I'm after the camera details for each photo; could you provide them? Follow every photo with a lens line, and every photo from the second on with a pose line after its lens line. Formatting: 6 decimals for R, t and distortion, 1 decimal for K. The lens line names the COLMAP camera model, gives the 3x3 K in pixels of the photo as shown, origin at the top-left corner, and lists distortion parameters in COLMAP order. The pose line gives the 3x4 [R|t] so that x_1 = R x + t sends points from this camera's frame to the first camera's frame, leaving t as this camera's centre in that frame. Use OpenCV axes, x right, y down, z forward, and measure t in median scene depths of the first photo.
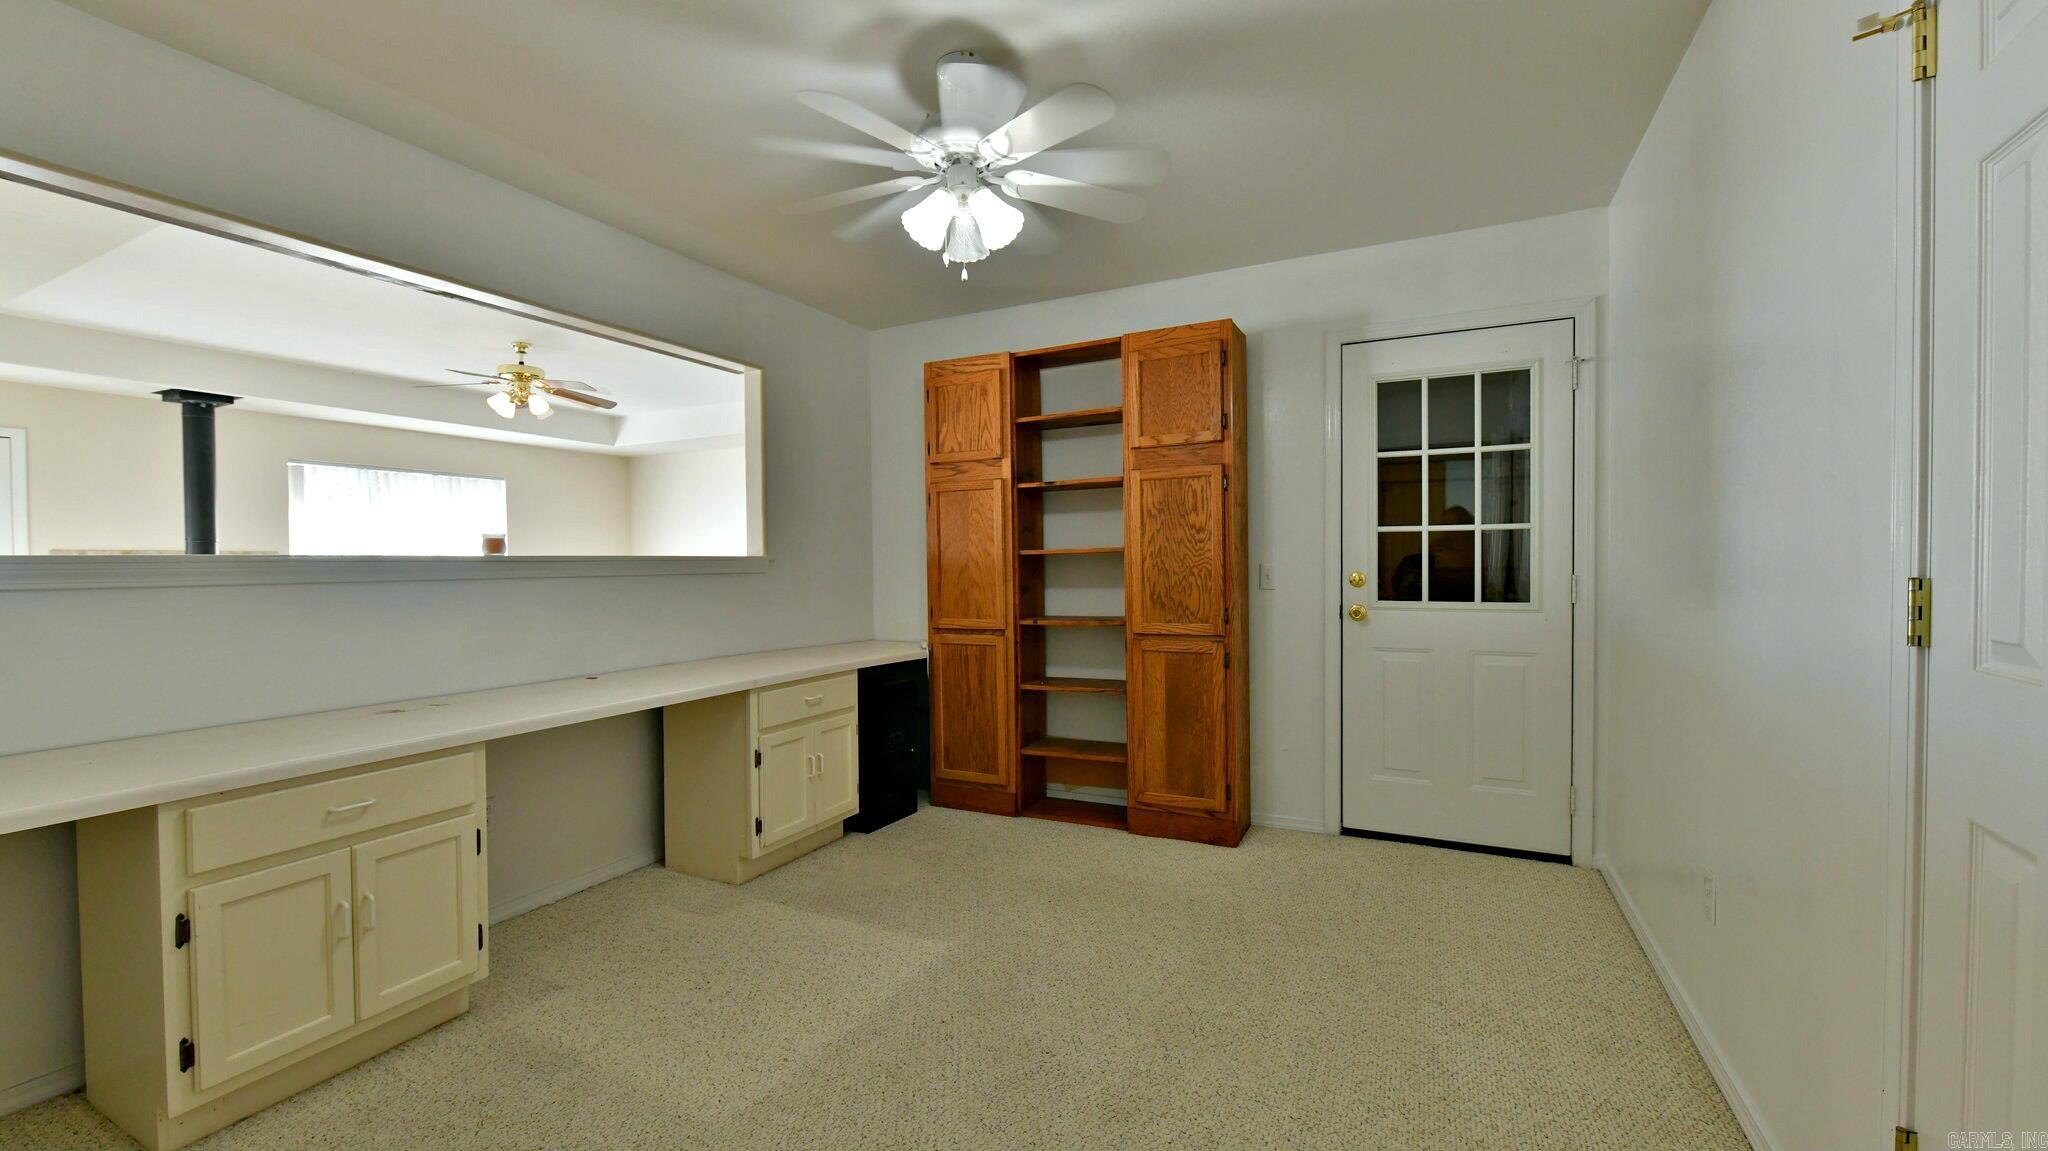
lens RADIAL K [[813.8, 0, 1019.6], [0, 813.8, 582.1], [0, 0, 1]] dist [-0.006924, -0.000266]
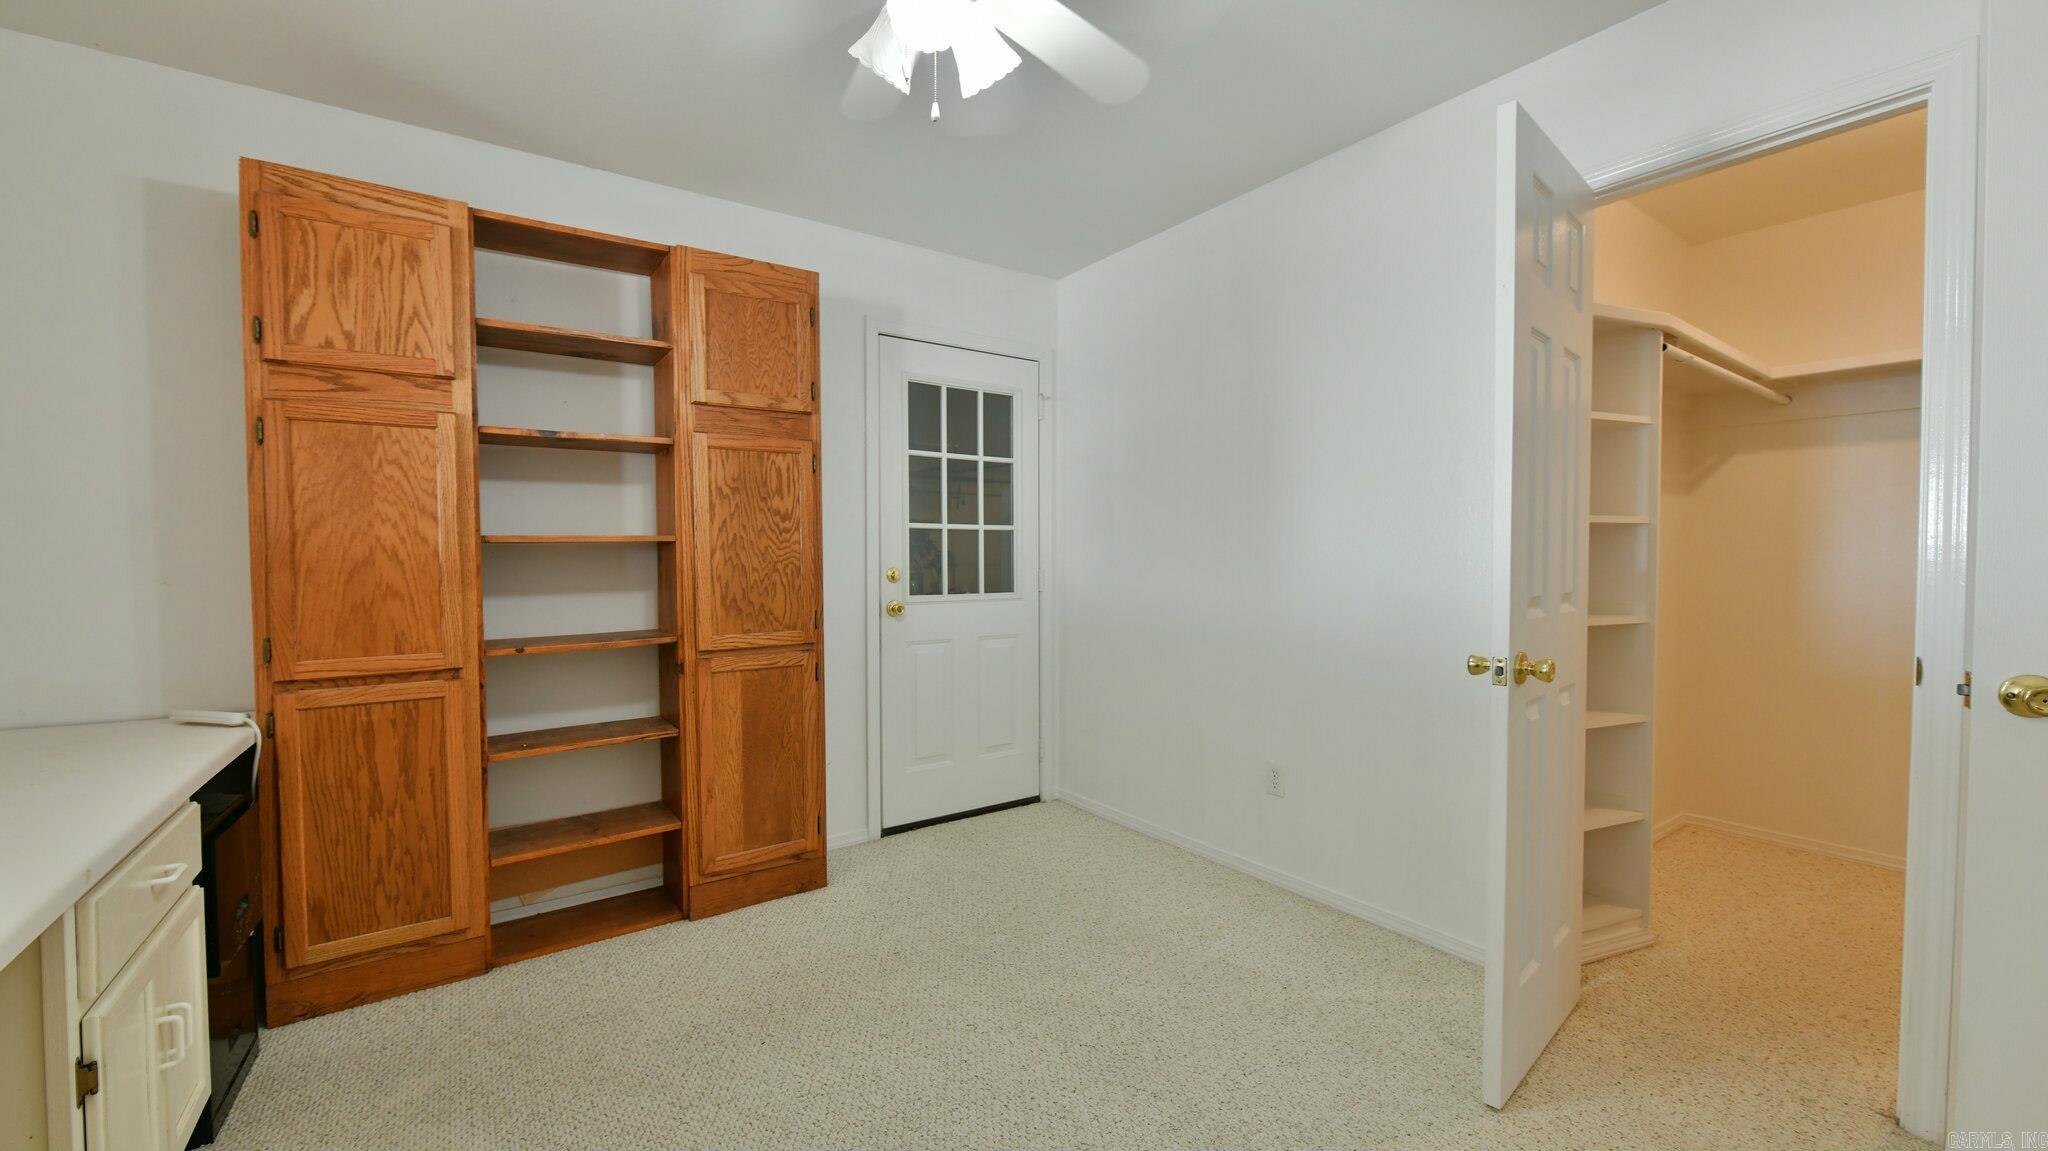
lens RADIAL K [[813.8, 0, 1019.6], [0, 813.8, 582.1], [0, 0, 1]] dist [-0.006924, -0.000266]
pose [[0.465226, -0.019821, 0.884970, -0.385537], [0.020743, 0.999719, 0.011487, -0.002937], [-0.884949, 0.013013, 0.465506, 0.395785]]
